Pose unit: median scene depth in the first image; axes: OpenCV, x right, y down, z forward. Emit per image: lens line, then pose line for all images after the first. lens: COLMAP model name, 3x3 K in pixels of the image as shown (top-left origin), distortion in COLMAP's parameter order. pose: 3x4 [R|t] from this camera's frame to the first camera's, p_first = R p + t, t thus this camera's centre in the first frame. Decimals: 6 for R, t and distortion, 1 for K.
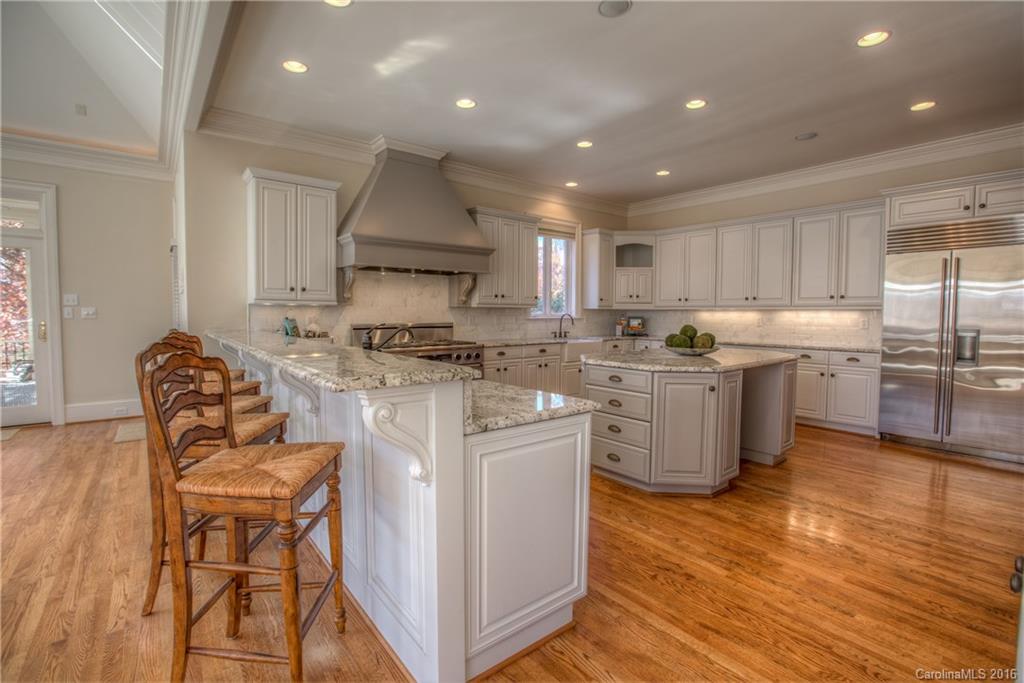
lens RADIAL K [[454.3, 0, 508.6], [0, 454.3, 336.1], [0, 0, 1]] dist [-0.046414, 0.012686]
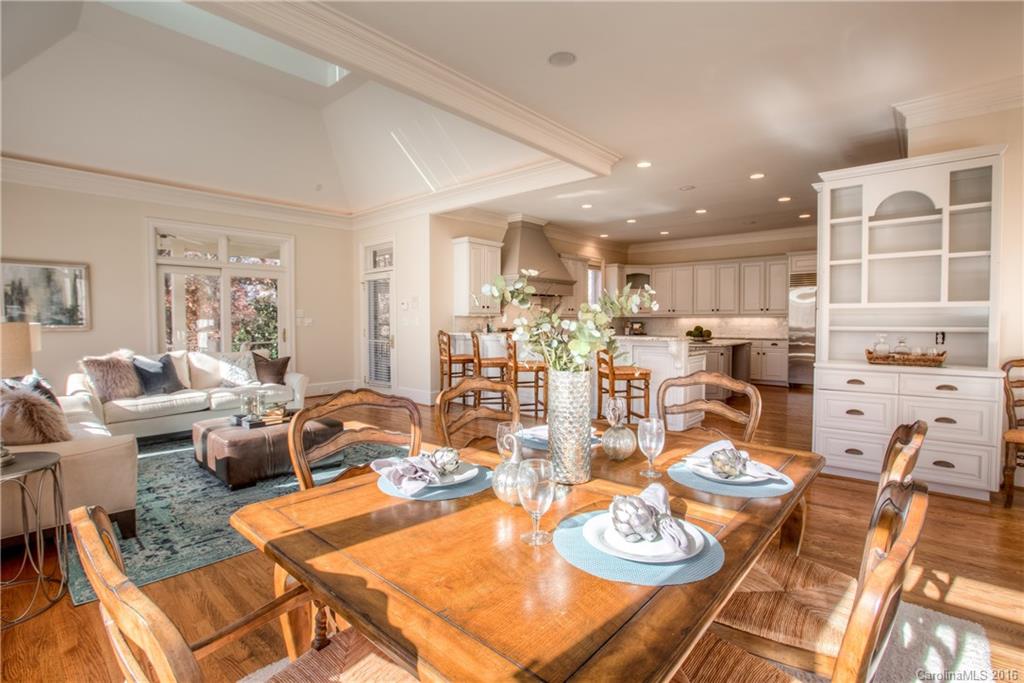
lens RADIAL K [[479.2, 0, 509.0], [0, 479.2, 336.9], [0, 0, 1]] dist [-0.041526, 0.015603]
pose [[0.985673, -0.013323, 0.168139, -0.717119], [0.015853, 0.999780, -0.013712, 0.036991], [-0.167919, 0.016181, 0.985668, -0.843447]]
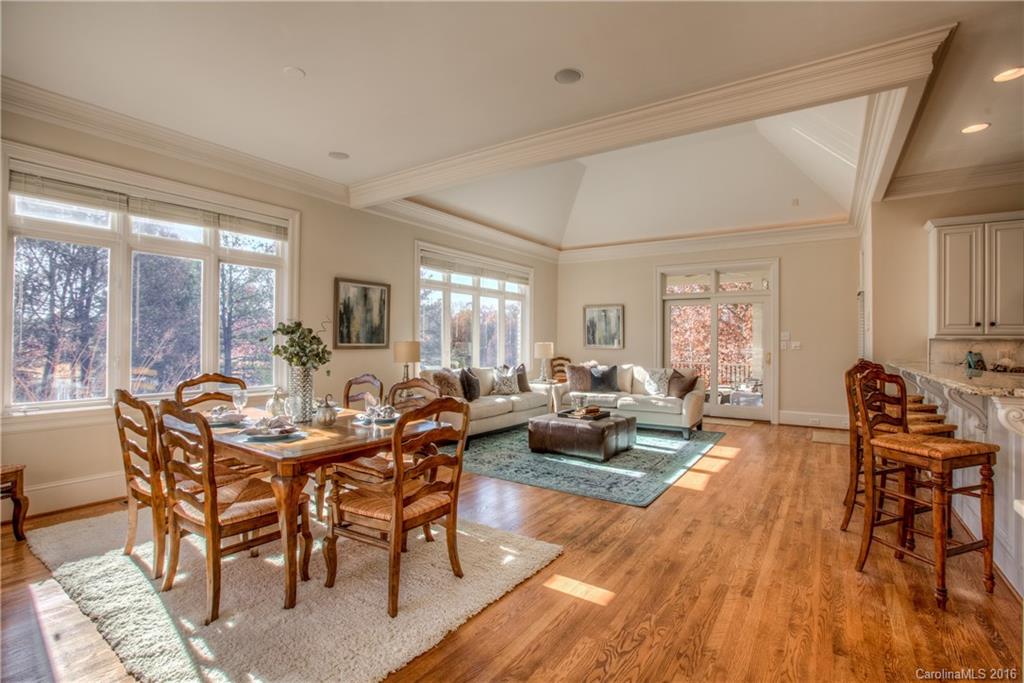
lens RADIAL K [[479.2, 0, 509.0], [0, 479.2, 336.9], [0, 0, 1]] dist [-0.041526, 0.015603]
pose [[0.294437, -0.012614, -0.955588, 0.233578], [-0.052996, 0.998159, -0.029505, 0.014353], [0.954200, 0.059330, 0.293226, -0.355625]]
